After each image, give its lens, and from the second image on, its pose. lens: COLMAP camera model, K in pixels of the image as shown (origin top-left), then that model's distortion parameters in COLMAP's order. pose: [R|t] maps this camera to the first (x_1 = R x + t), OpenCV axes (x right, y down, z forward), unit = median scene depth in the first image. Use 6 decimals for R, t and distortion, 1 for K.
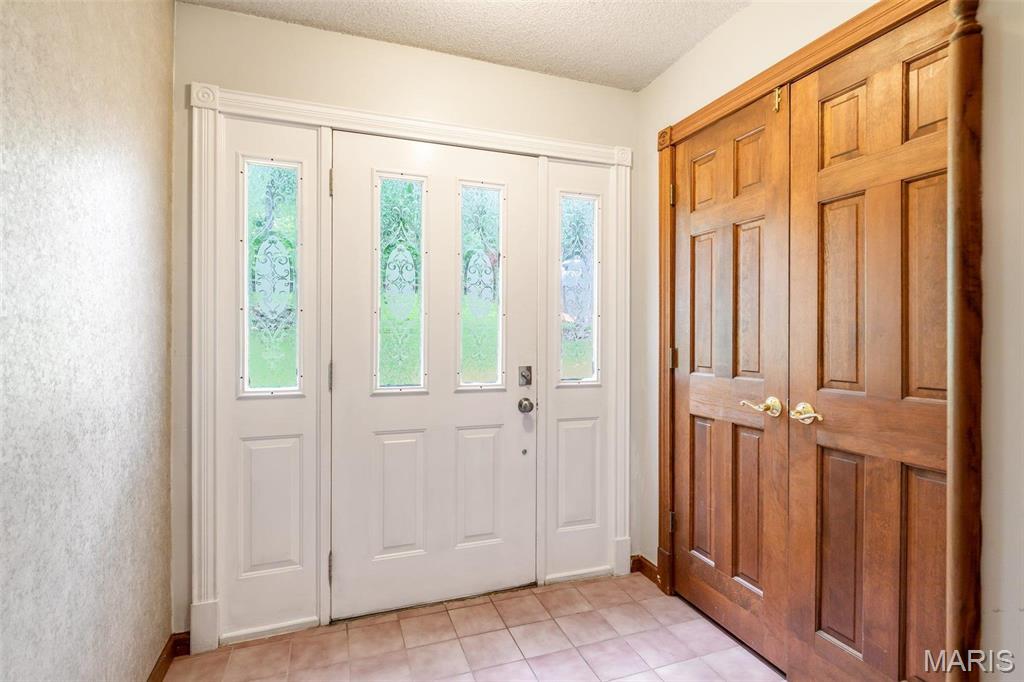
lens RADIAL K [[499.1, 0, 511.0], [0, 499.1, 338.9], [0, 0, 1]] dist [-0.000159, 0.000076]
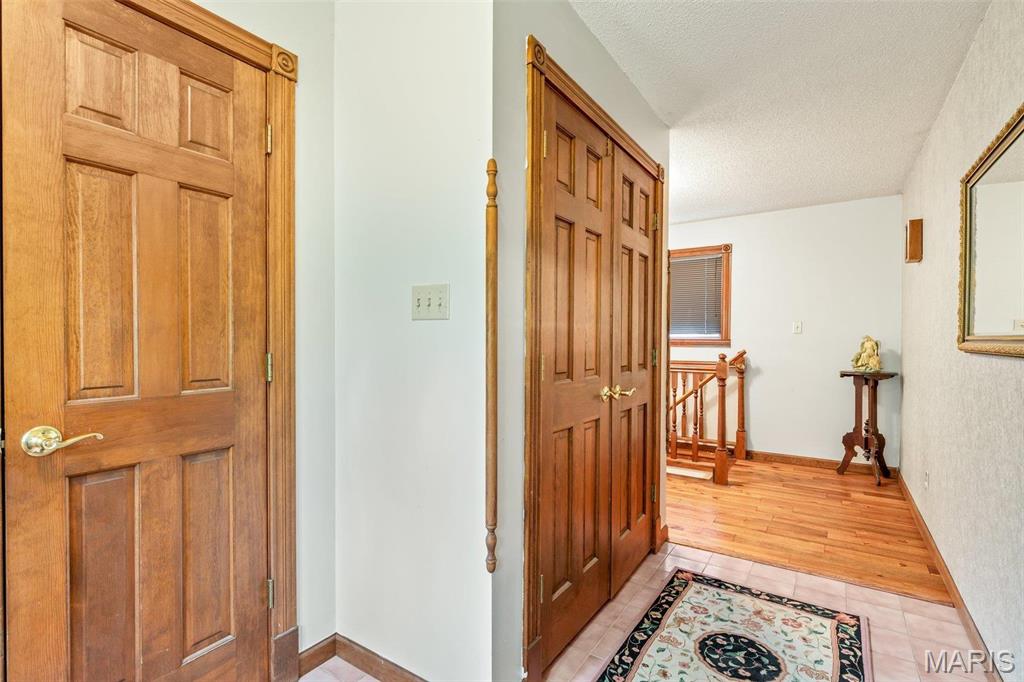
lens RADIAL K [[479.4, 0, 512.0], [0, 479.4, 341.0], [0, 0, 1]] dist [-0.001988, -0.000251]
pose [[-0.589686, -0.011761, 0.807547, -0.400007], [-0.003487, 0.999922, 0.012017, -0.004269], [-0.807625, 0.004270, -0.589681, 0.961122]]
